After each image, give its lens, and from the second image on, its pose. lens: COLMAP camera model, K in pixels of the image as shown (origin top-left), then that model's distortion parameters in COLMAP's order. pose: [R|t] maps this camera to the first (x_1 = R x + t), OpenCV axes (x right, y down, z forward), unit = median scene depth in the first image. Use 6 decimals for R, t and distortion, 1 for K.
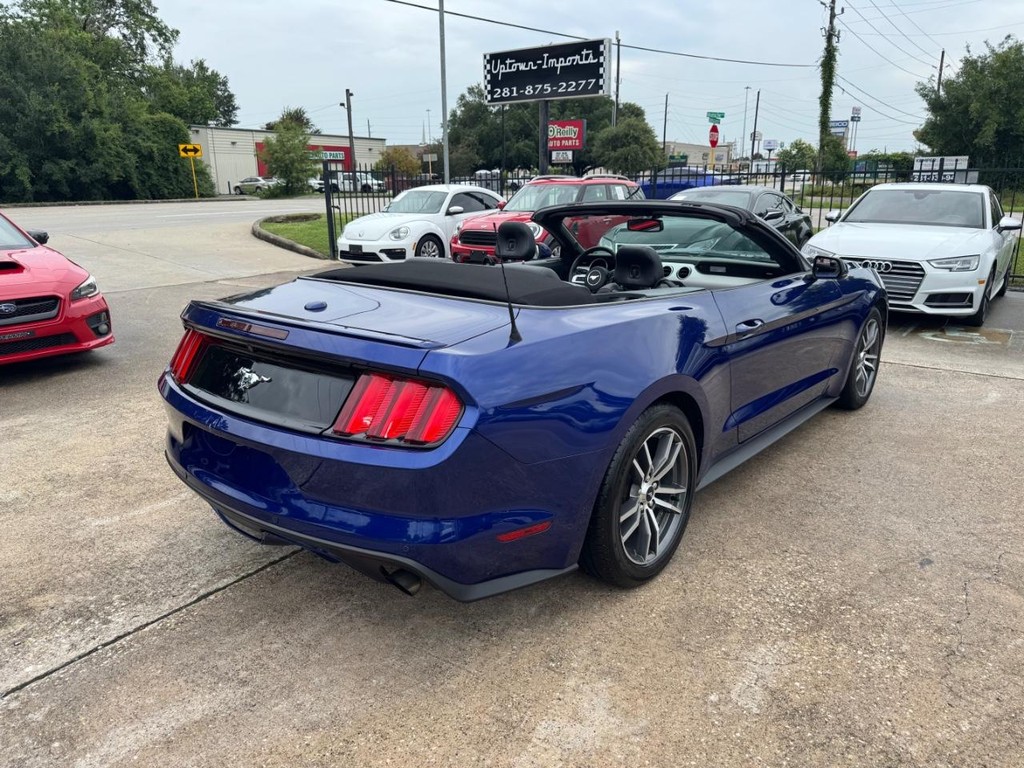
lens RADIAL K [[726.5, 0, 516.5], [0, 726.5, 381.2], [0, 0, 1]] dist [0.025223, -0.029206]
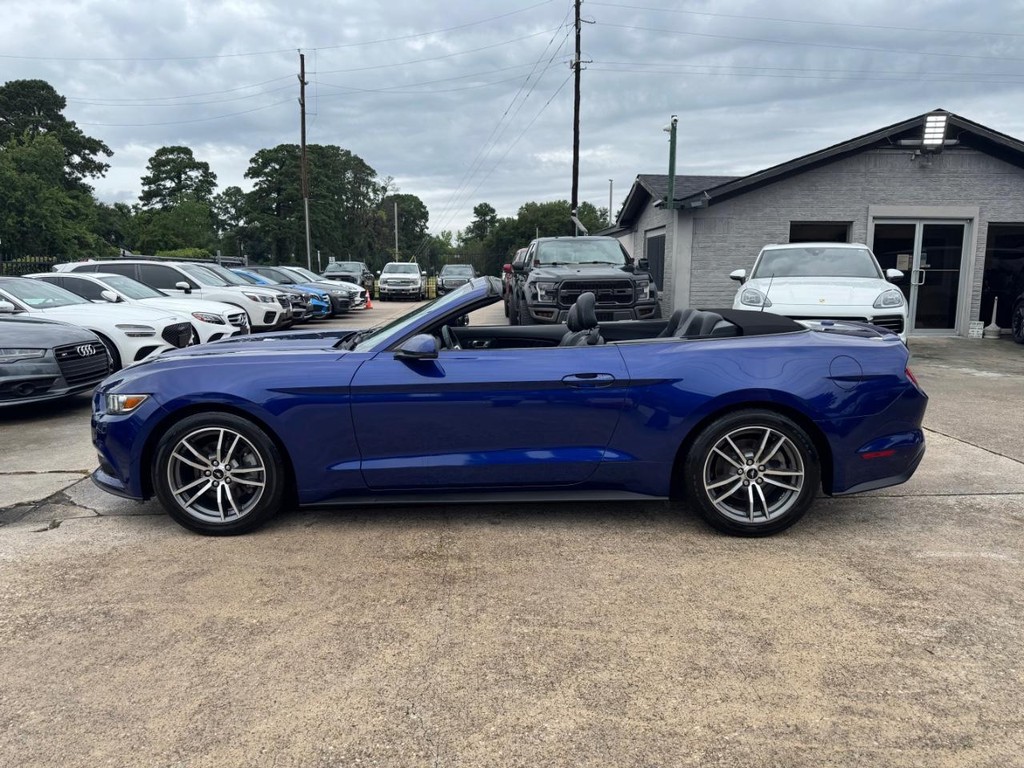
lens RADIAL K [[726.8, 0, 508.6], [0, 726.8, 391.1], [0, 0, 1]] dist [0.020506, -0.022687]
pose [[-0.635176, -0.115823, 0.763634, -0.160745], [0.212561, 0.924301, 0.316996, -0.094494], [-0.742542, 0.363666, -0.562475, 0.365250]]
